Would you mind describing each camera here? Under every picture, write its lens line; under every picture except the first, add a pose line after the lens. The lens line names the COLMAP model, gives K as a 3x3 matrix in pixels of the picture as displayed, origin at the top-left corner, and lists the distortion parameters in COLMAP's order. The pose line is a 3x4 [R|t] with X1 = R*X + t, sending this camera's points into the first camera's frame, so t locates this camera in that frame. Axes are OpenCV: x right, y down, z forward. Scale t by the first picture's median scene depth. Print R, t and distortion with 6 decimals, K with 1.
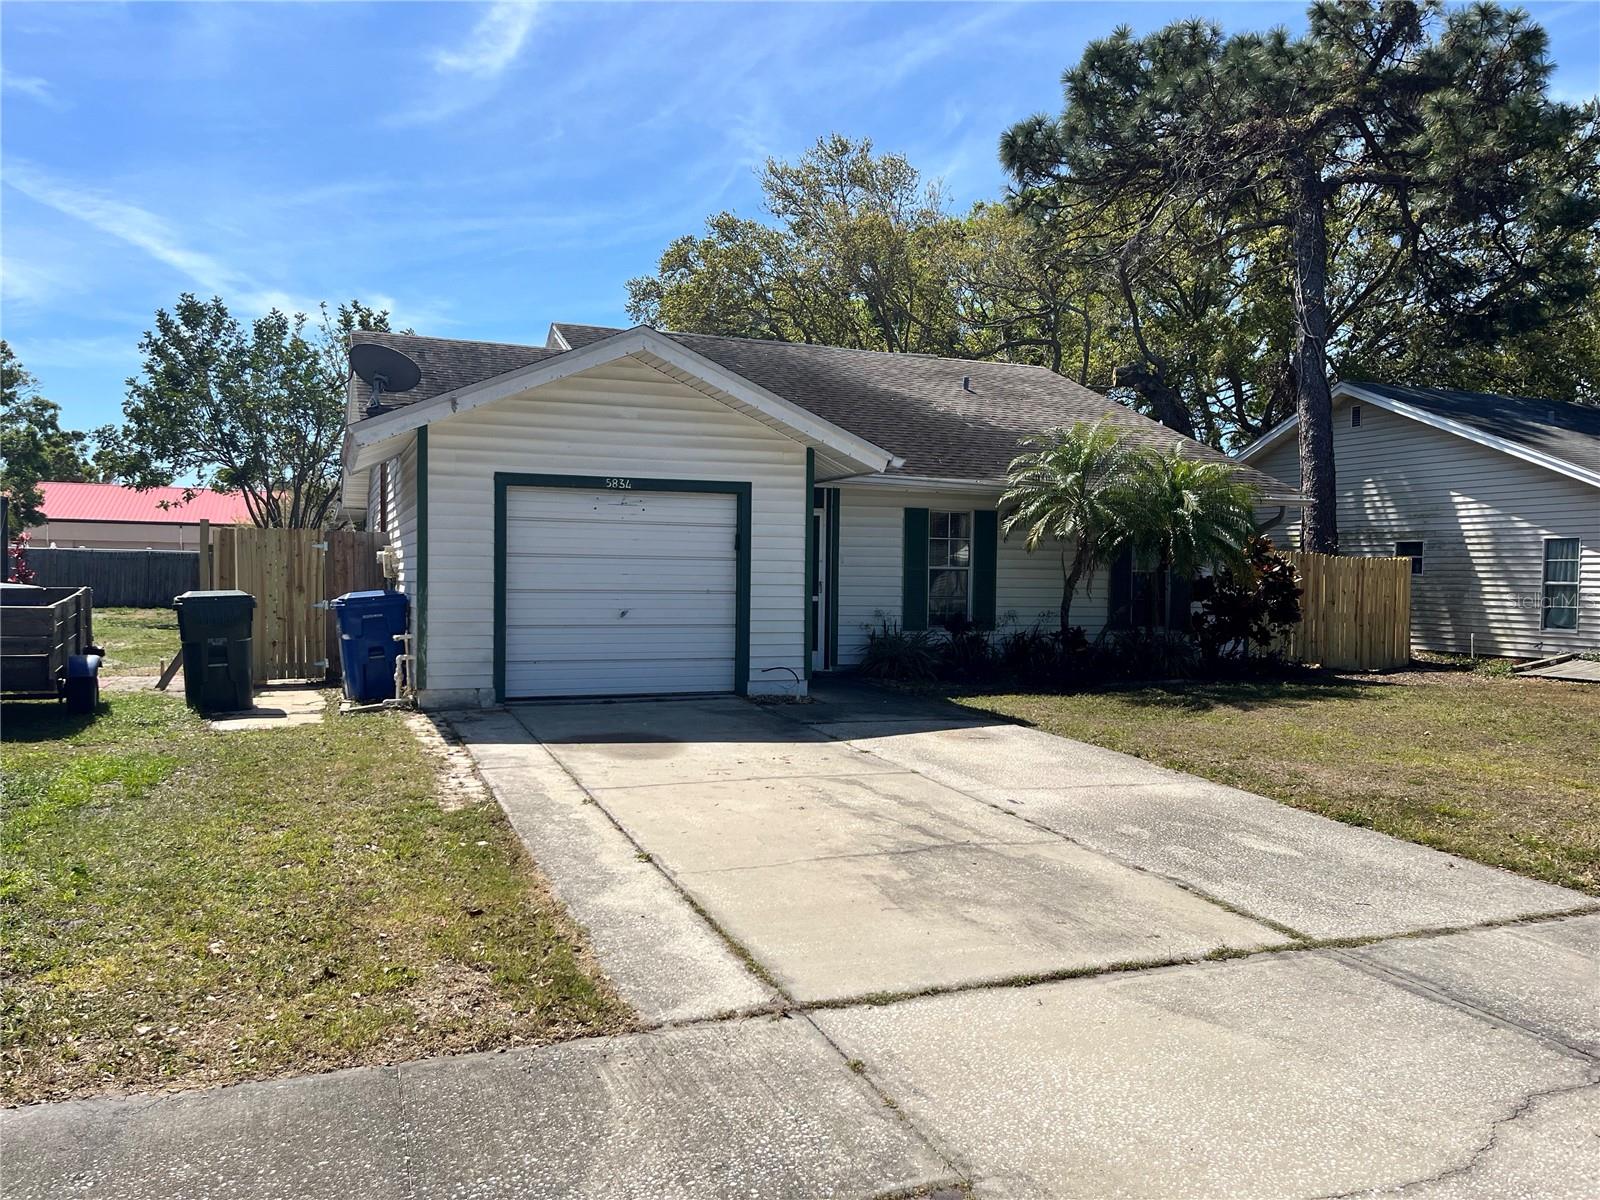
lens RADIAL K [[1203.4, 0, 807.7], [0, 1203.4, 608.2], [0, 0, 1]] dist [0.071176, -0.098809]
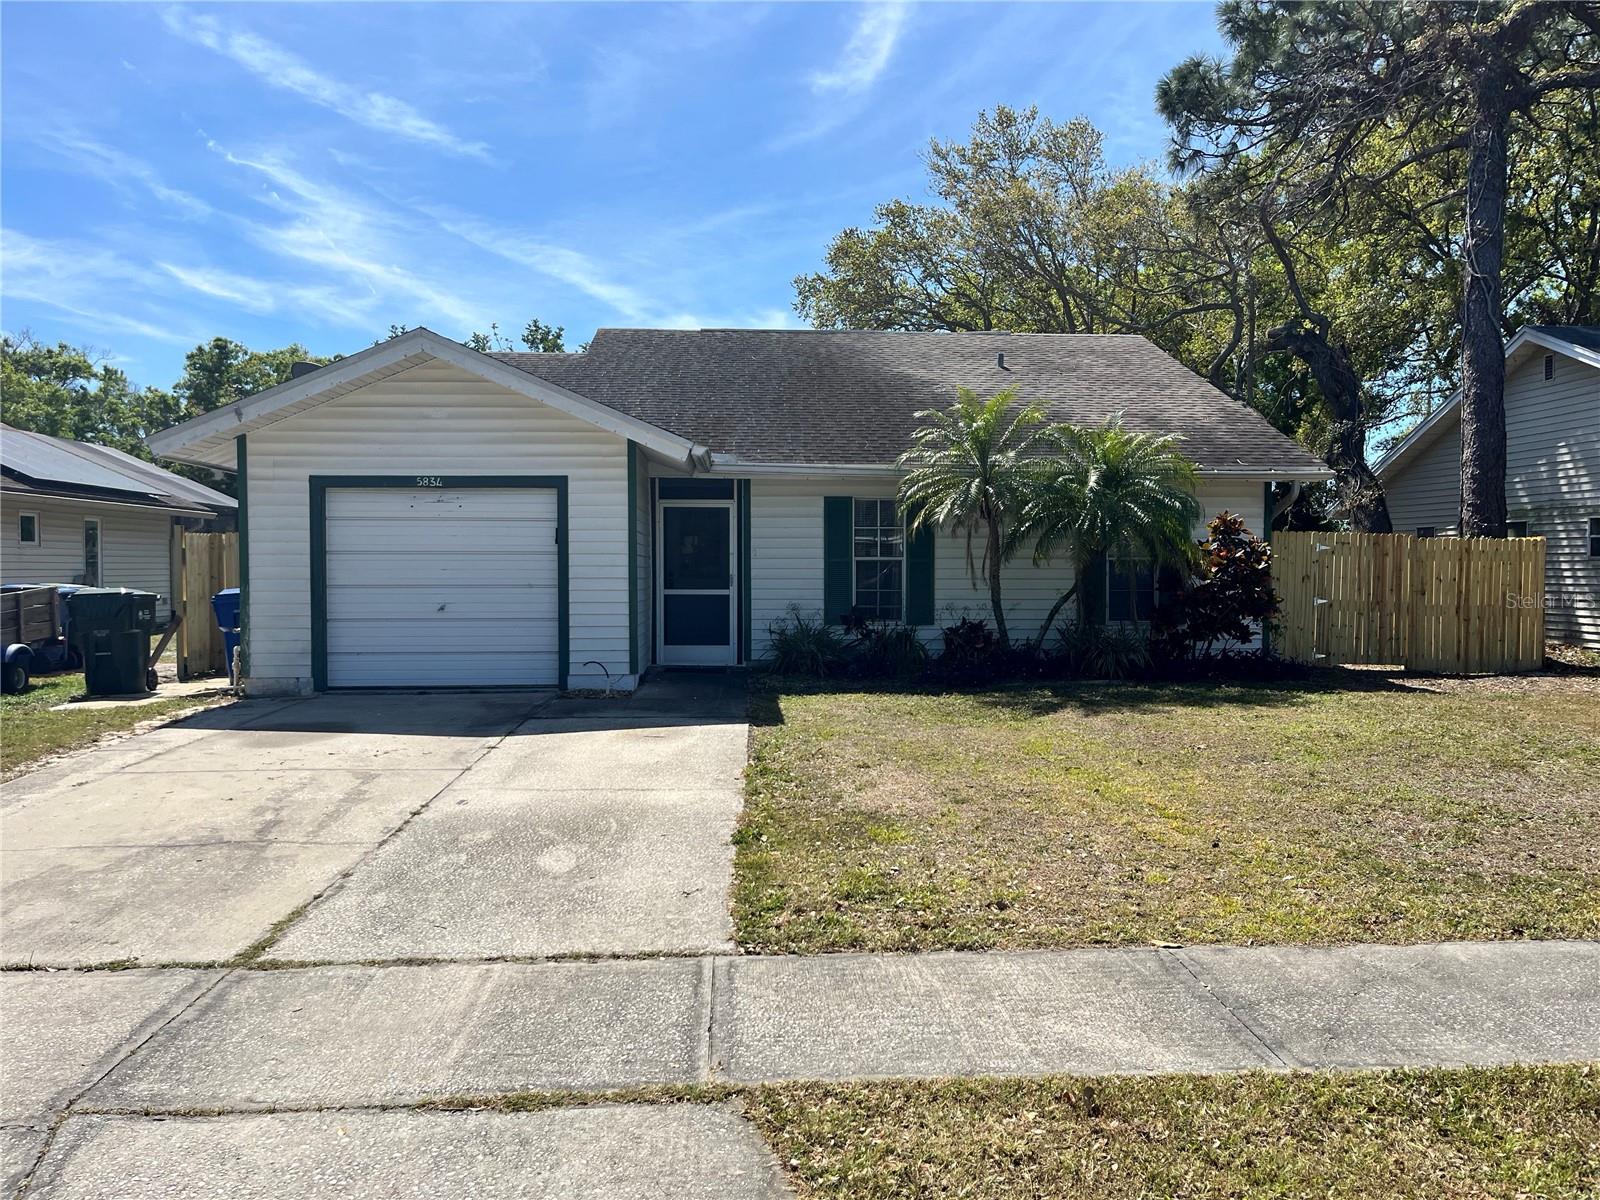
lens RADIAL K [[1203.4, 0, 807.7], [0, 1203.4, 608.2], [0, 0, 1]] dist [0.071176, -0.098809]
pose [[0.951070, -0.003233, -0.308958, 0.446089], [0.004385, 0.999986, 0.003035, 0.003058], [0.308944, -0.004241, 0.951071, 0.105250]]
